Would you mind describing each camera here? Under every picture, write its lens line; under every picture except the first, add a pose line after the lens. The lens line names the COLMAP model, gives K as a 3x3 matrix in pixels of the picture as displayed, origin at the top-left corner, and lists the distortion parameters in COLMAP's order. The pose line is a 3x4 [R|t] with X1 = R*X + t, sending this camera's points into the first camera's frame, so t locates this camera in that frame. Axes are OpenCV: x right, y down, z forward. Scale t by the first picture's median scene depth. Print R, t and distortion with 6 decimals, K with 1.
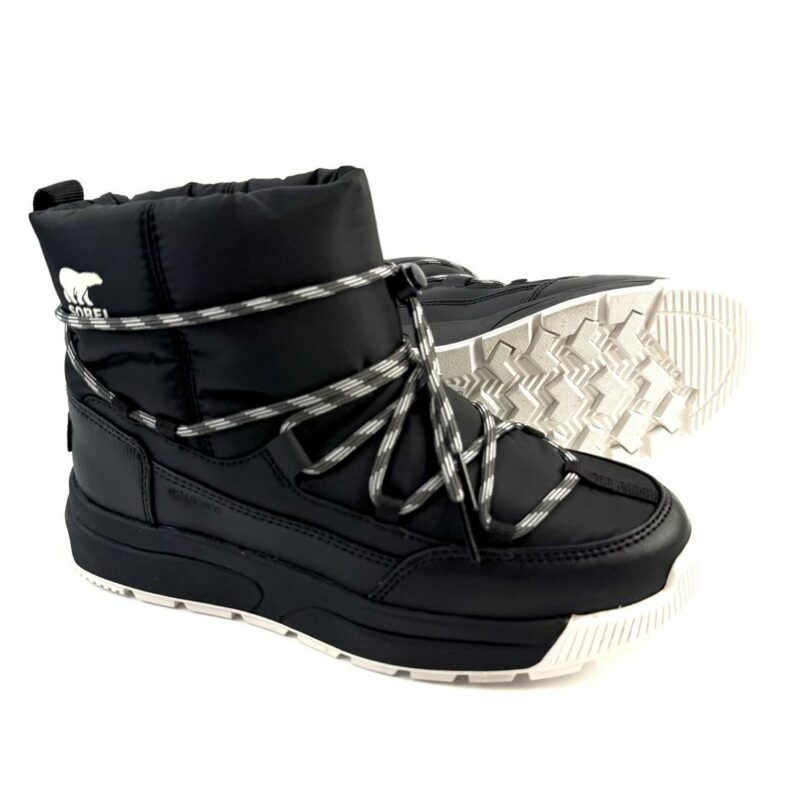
lens RADIAL K [[769.0, 0, 400.0], [0, 769.0, 400.0], [0, 0, 1]] dist [0.151238, -0.016545]
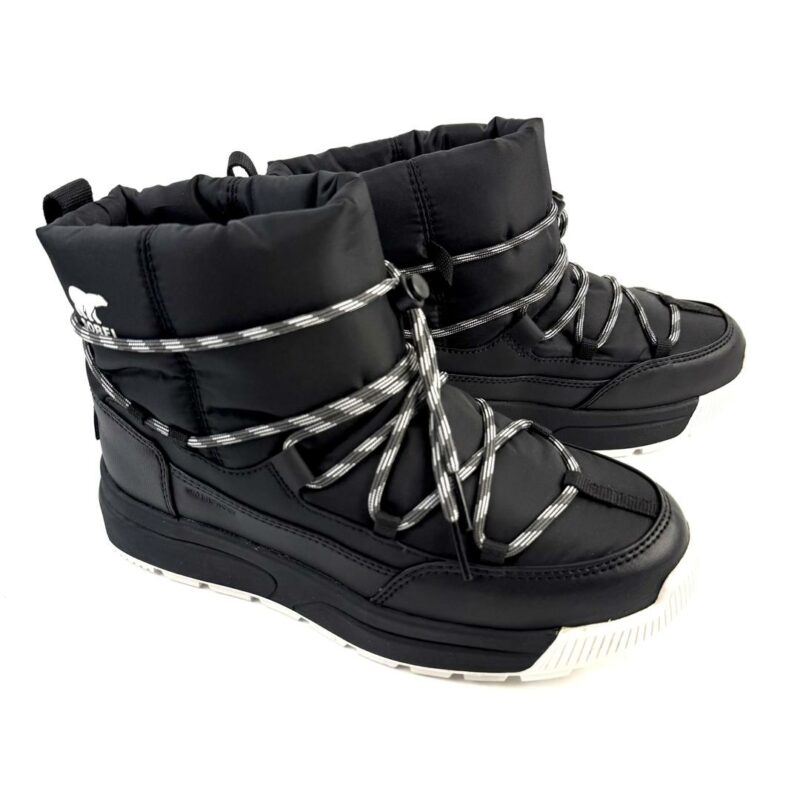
lens RADIAL K [[769.0, 0, 400.0], [0, 769.0, 400.0], [0, 0, 1]] dist [0.151238, -0.016545]
pose [[0.996690, 0.006993, -0.080991, 0.084169], [0.006064, 0.987121, 0.159858, -0.186208], [0.081066, -0.159820, 0.983812, 0.004428]]
